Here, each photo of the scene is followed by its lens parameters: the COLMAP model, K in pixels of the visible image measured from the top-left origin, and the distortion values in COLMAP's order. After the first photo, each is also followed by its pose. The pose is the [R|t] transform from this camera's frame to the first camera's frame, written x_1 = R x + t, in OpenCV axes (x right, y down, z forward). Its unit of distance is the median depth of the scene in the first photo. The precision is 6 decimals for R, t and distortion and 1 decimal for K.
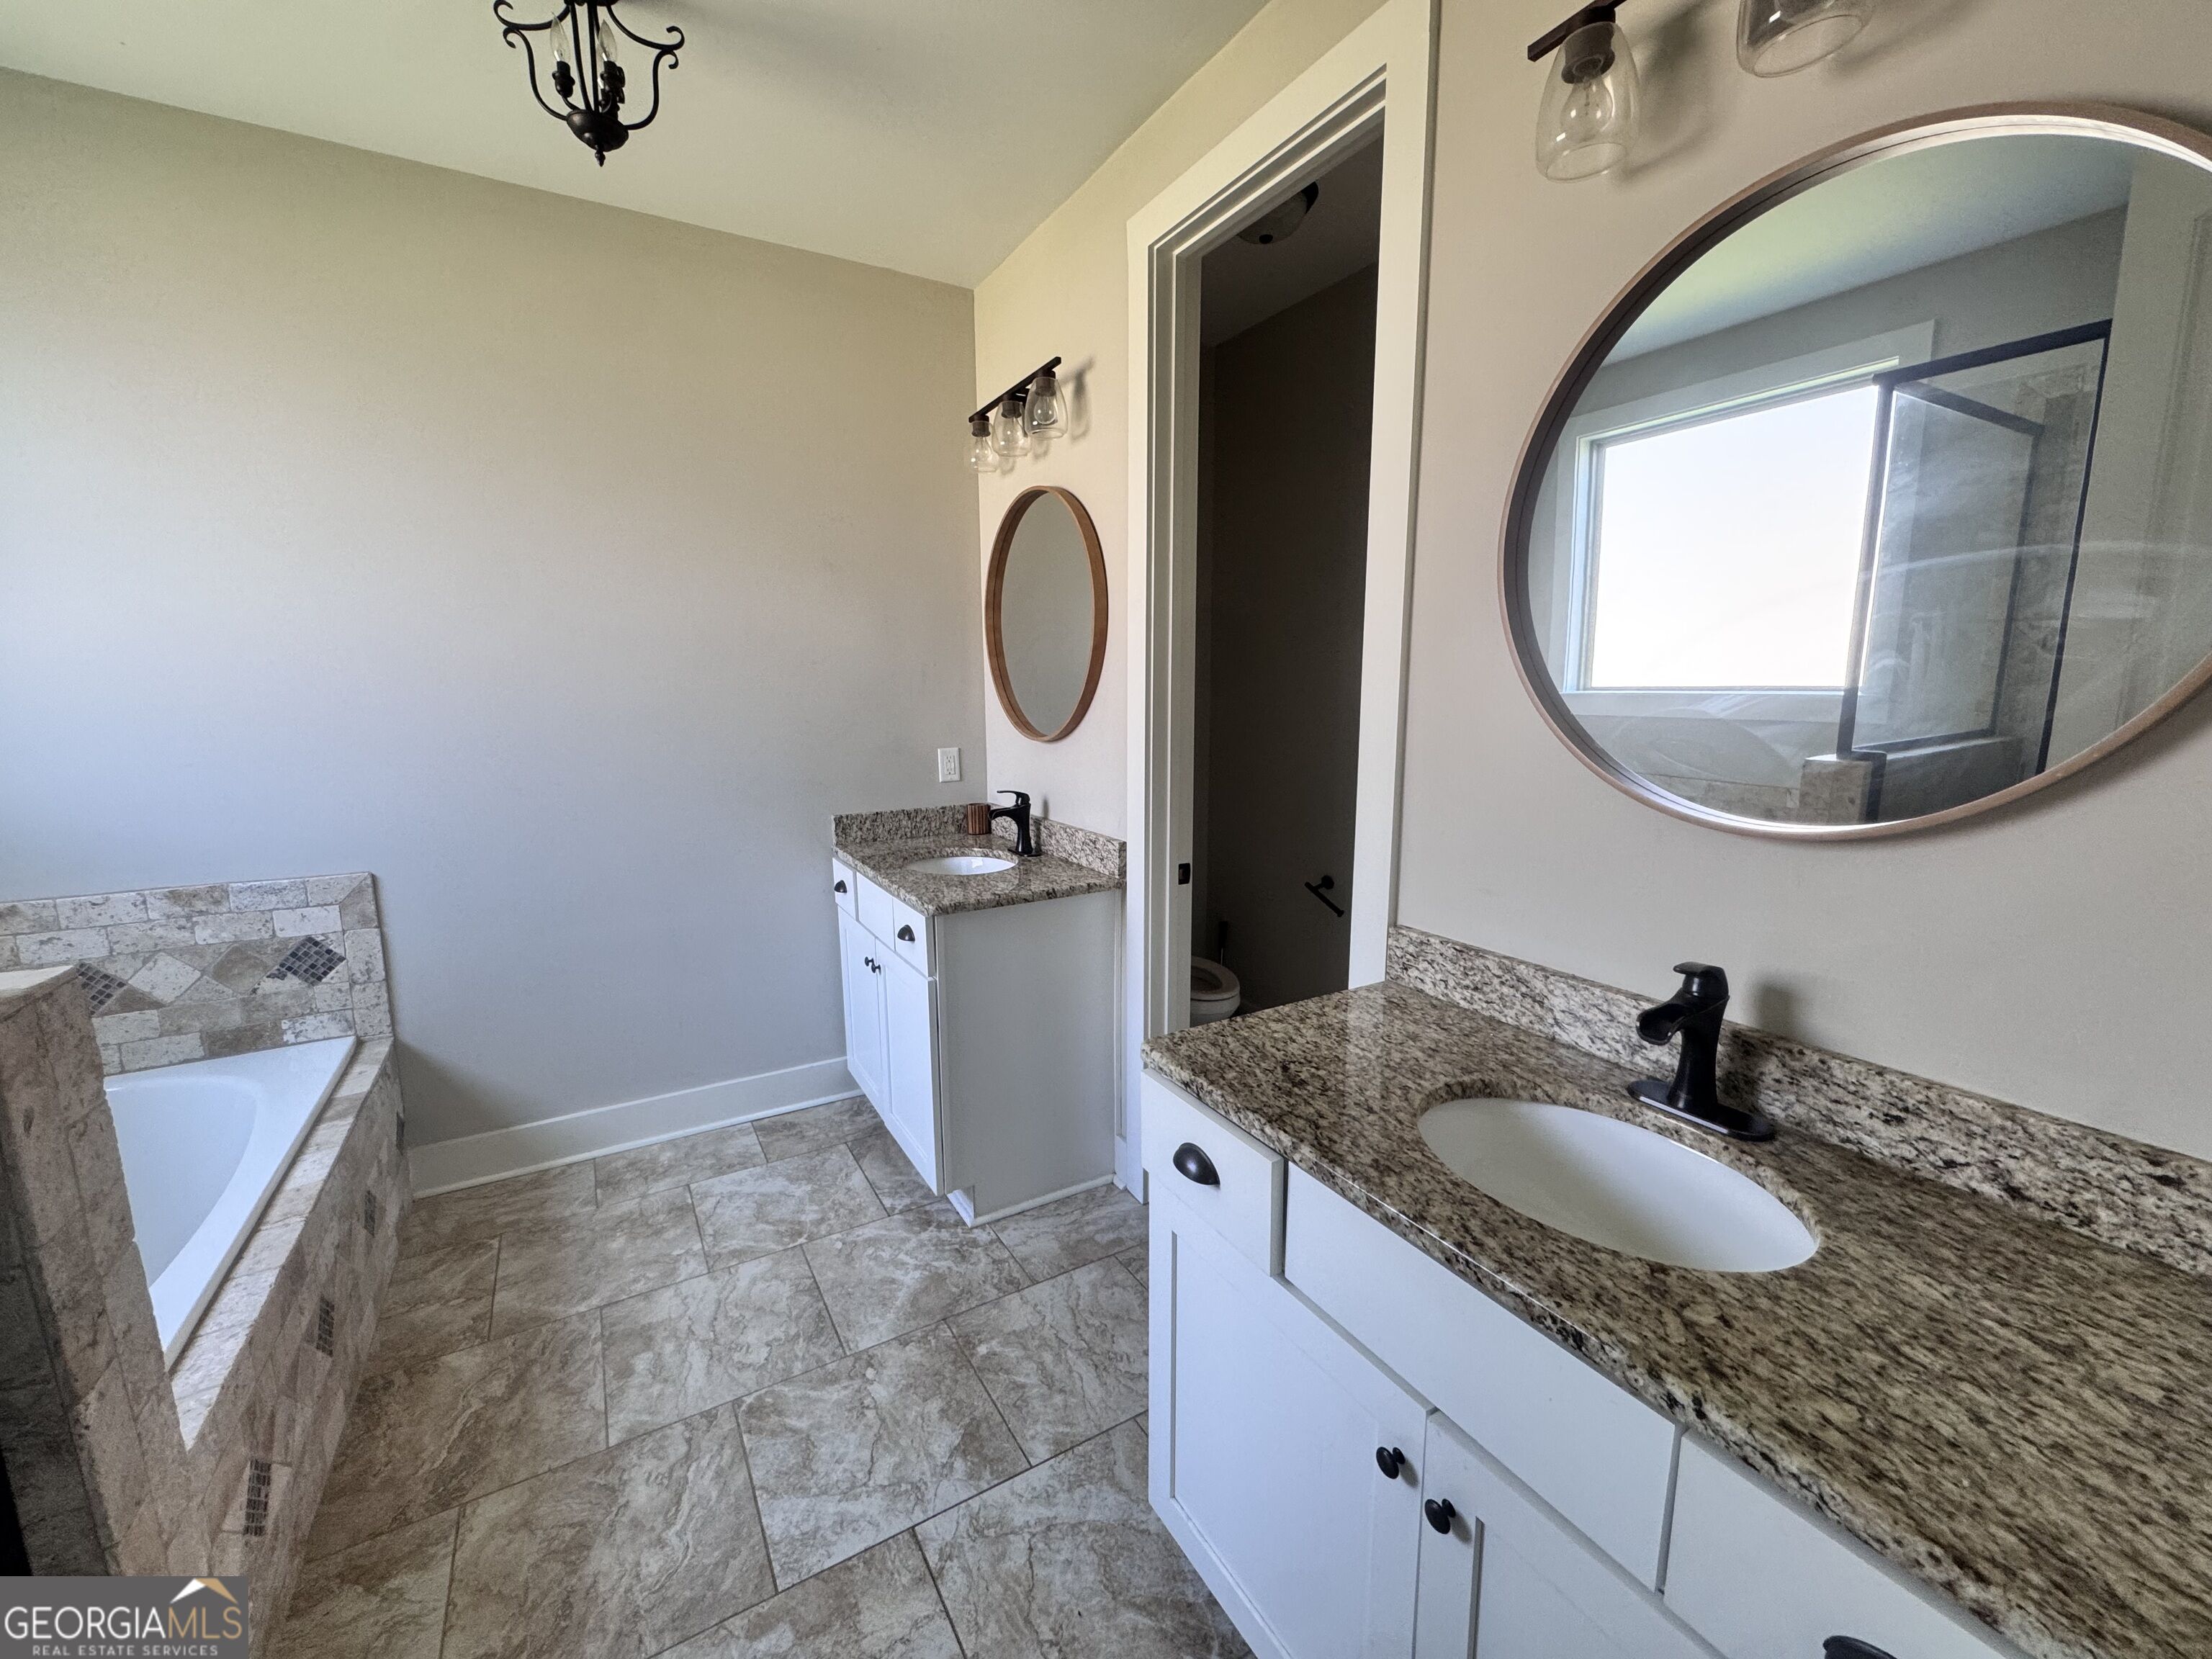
lens RADIAL K [[890.0, 0, 1104.2], [0, 890.0, 826.2], [0, 0, 1]] dist [-0.000806, 0.000055]
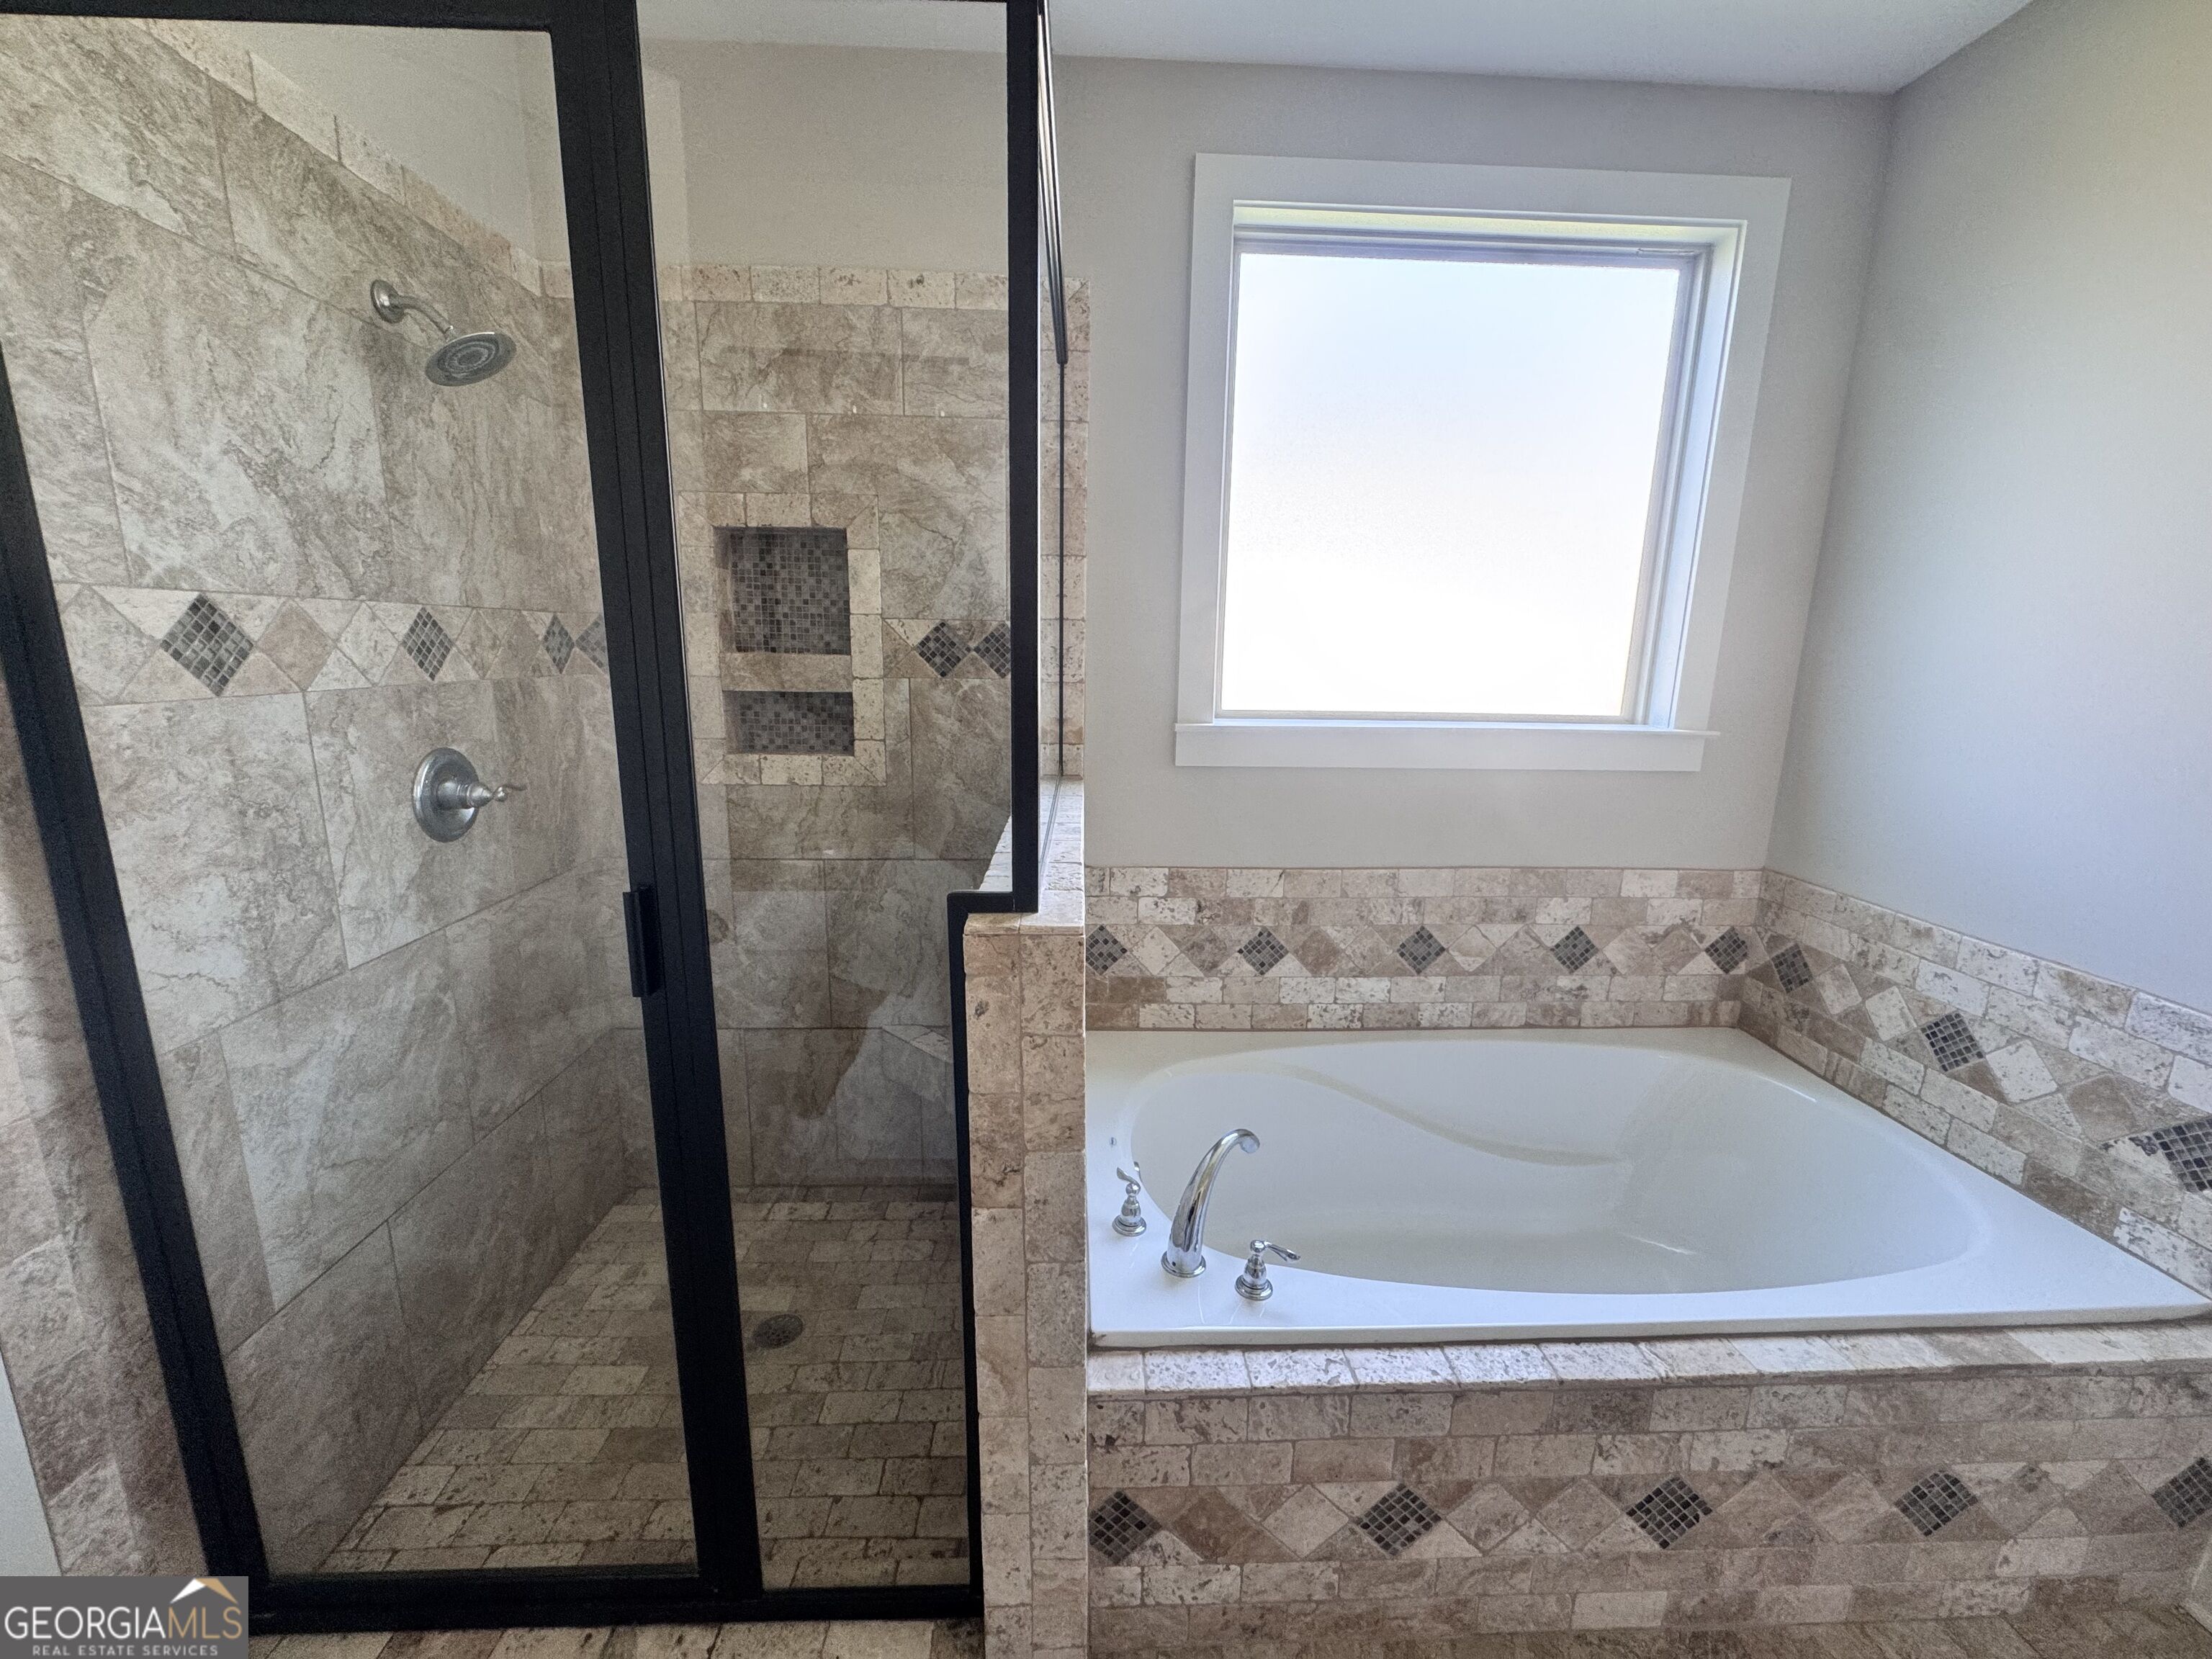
lens RADIAL K [[890.0, 0, 1110.9], [0, 890.0, 826.6], [0, 0, 1]] dist [-0.000806, 0.000055]
pose [[-0.471061, 0.175430, -0.864480, -0.049627], [-0.152388, 0.949105, 0.275640, -0.123833], [0.868838, 0.261579, -0.420353, 0.576430]]
